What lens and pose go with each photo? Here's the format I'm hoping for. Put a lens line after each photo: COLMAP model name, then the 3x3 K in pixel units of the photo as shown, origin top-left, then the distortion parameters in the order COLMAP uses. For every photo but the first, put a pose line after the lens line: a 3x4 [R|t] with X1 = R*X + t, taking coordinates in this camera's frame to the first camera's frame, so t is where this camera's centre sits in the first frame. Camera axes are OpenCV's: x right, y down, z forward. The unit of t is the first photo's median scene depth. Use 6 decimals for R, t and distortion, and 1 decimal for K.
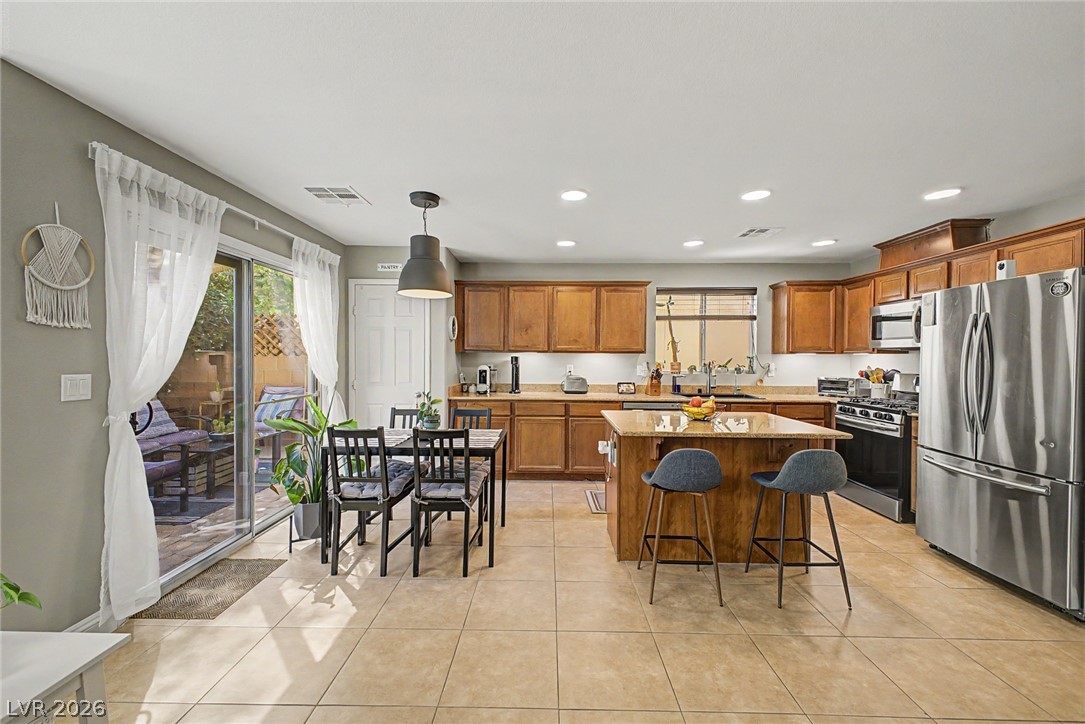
lens RADIAL K [[426.9, 0, 542.3], [0, 426.9, 359.1], [0, 0, 1]] dist [0.022301, -0.007691]
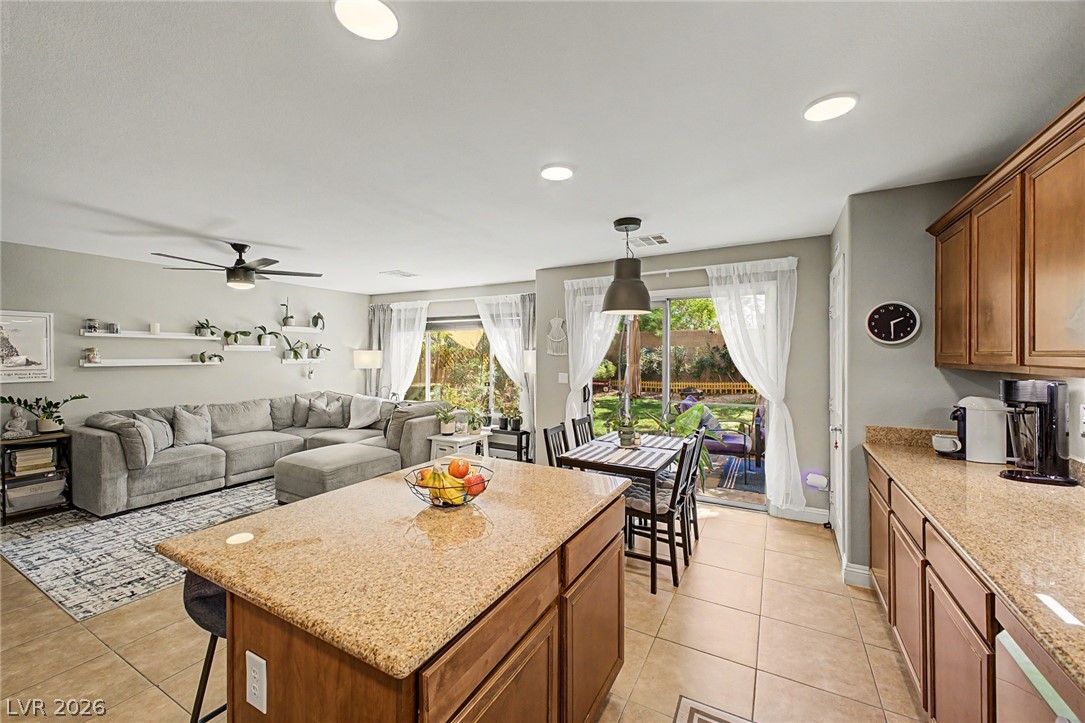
lens RADIAL K [[426.9, 0, 542.3], [0, 426.9, 358.6], [0, 0, 1]] dist [0.022301, -0.007691]
pose [[-0.468987, -0.001611, -0.883203, 0.505411], [-0.008291, 0.999962, 0.002579, -0.023816], [0.883166, 0.008532, -0.468983, 0.864669]]
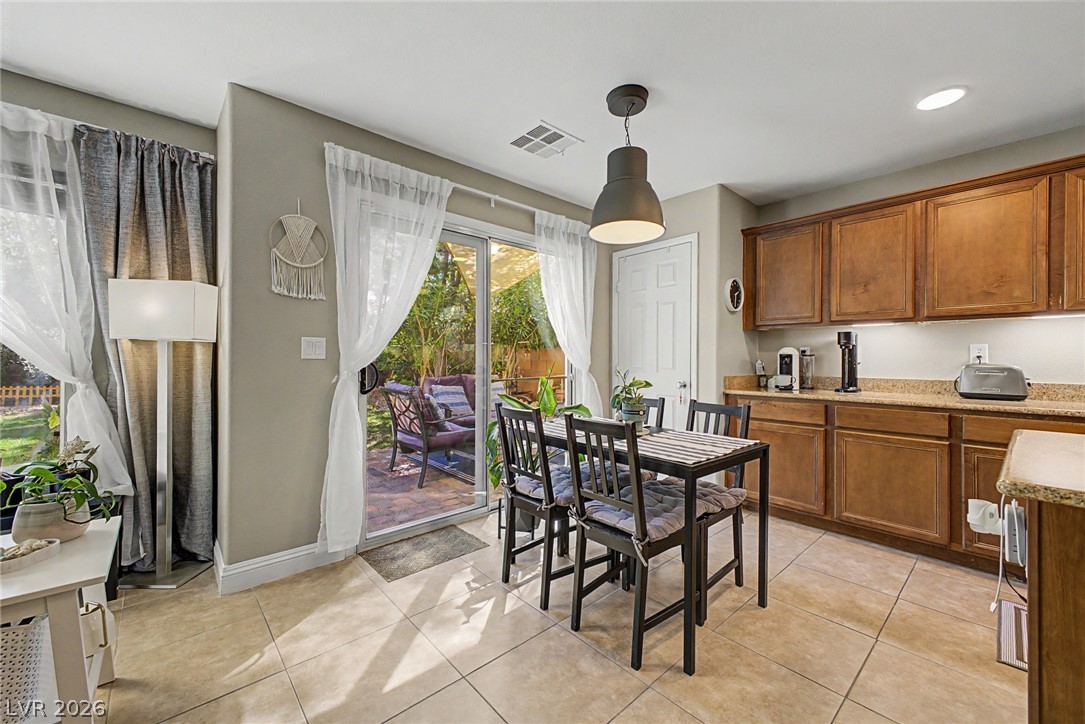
lens RADIAL K [[426.9, 0, 542.3], [0, 426.9, 359.1], [0, 0, 1]] dist [0.022301, -0.007691]
pose [[0.678259, -0.003426, -0.734815, 0.101156], [-0.005094, 0.999943, -0.009365, 0.043008], [0.734806, 0.010095, 0.678203, 0.273036]]
